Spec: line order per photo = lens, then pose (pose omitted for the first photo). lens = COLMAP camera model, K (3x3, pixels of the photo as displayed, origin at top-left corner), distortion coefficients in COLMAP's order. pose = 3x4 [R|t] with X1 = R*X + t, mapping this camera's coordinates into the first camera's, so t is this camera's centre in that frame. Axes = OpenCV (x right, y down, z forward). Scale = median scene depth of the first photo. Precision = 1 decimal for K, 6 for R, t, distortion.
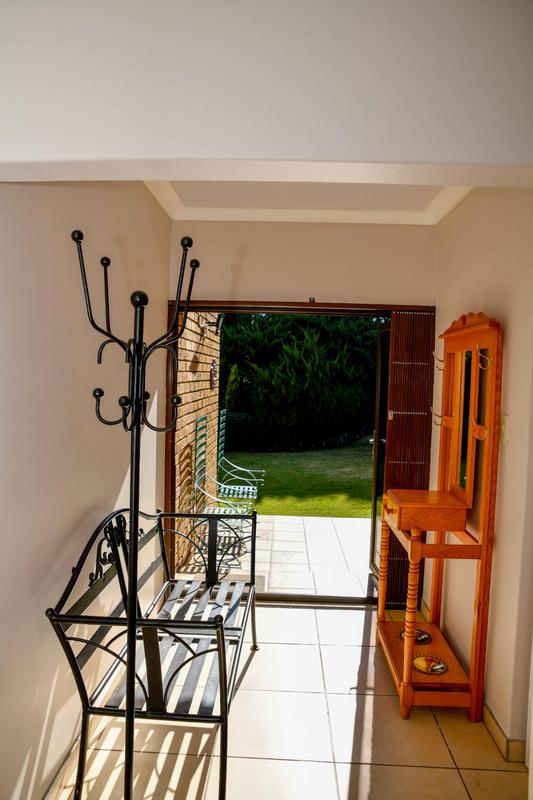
lens RADIAL K [[579.8, 0, 266.5], [0, 579.8, 400.0], [0, 0, 1]] dist [-0.101314, 0.089596]
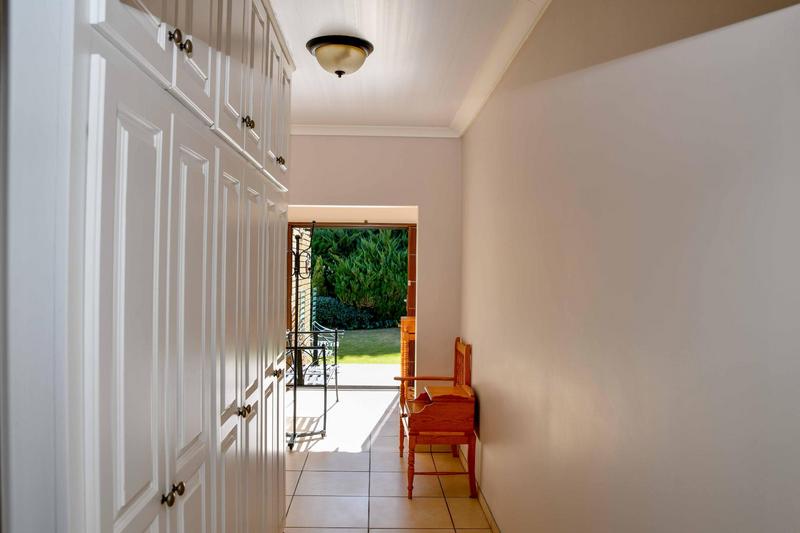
lens RADIAL K [[579.8, 0, 400.0], [0, 579.8, 266.5], [0, 0, 1]] dist [-0.101314, 0.089596]
pose [[0.996069, -0.016393, 0.087050, 0.005114], [0.019967, 0.998986, -0.040350, 0.010340], [-0.086301, 0.041929, 0.995386, -0.181942]]
